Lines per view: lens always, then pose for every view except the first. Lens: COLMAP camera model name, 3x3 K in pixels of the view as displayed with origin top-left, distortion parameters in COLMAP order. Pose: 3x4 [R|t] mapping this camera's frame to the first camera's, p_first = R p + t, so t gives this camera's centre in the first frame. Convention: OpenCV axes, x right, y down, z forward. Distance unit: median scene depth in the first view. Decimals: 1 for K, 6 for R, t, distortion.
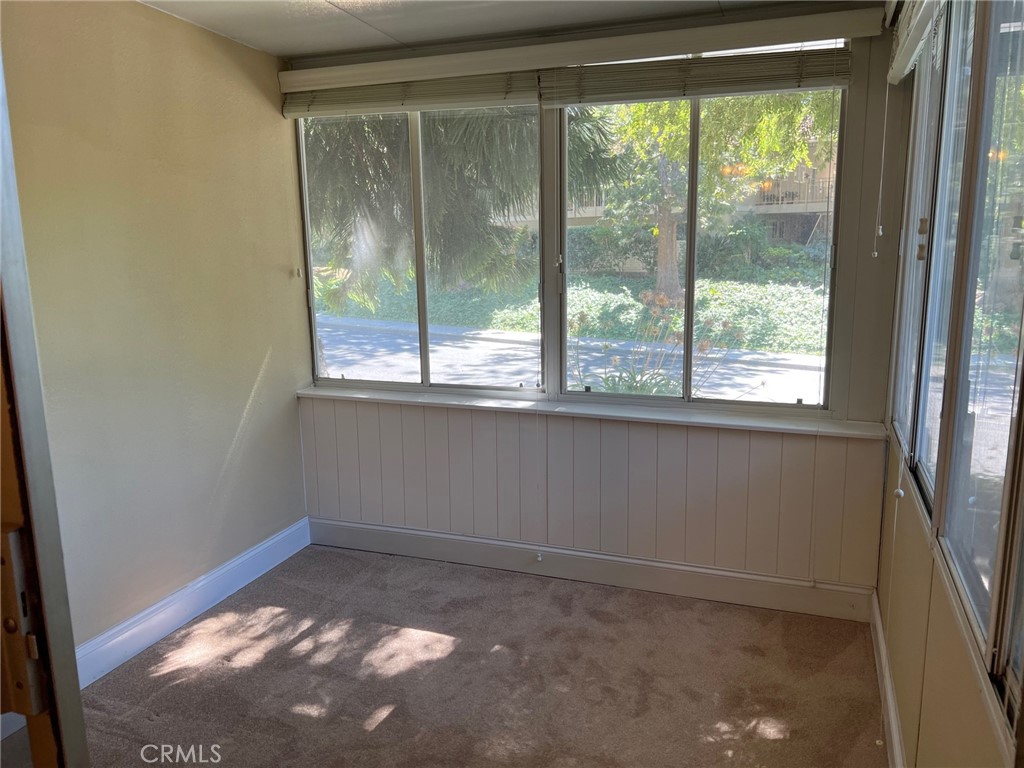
lens RADIAL K [[774.4, 0, 519.1], [0, 774.4, 385.7], [0, 0, 1]] dist [0.015304, -0.004485]
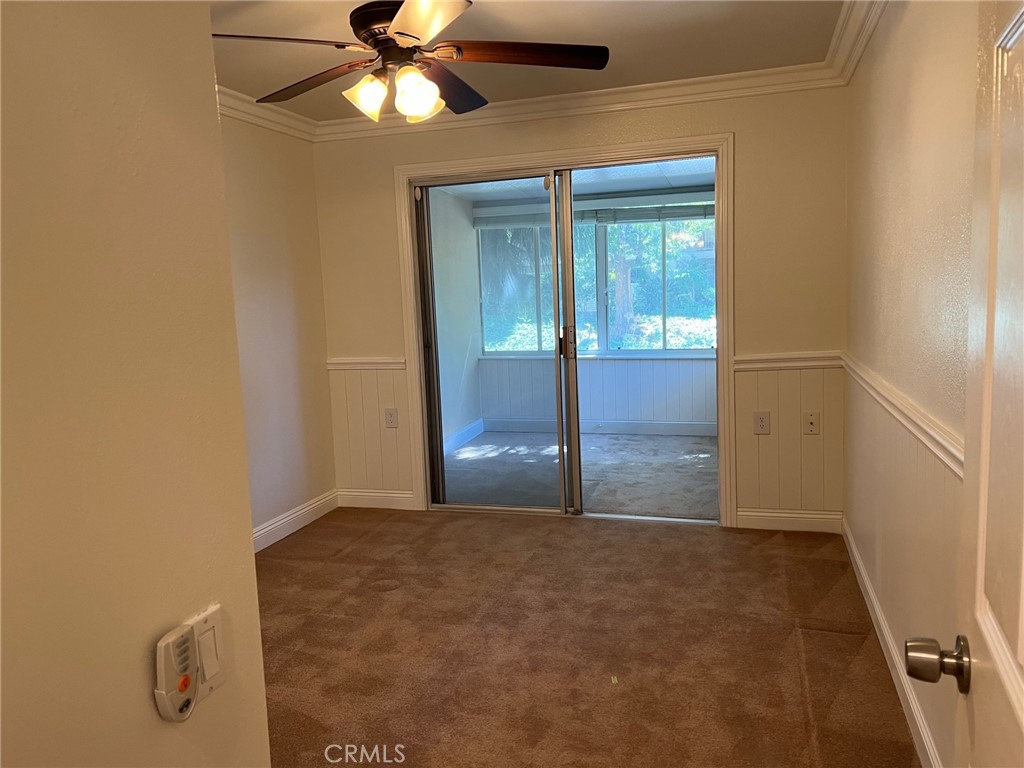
lens RADIAL K [[774.4, 0, 507.2], [0, 774.4, 383.5], [0, 0, 1]] dist [0.015304, -0.004485]
pose [[0.998573, -0.026493, 0.046379, -0.052660], [0.029271, 0.997753, -0.060263, 0.035694], [-0.044678, 0.061534, 0.997105, -0.184929]]
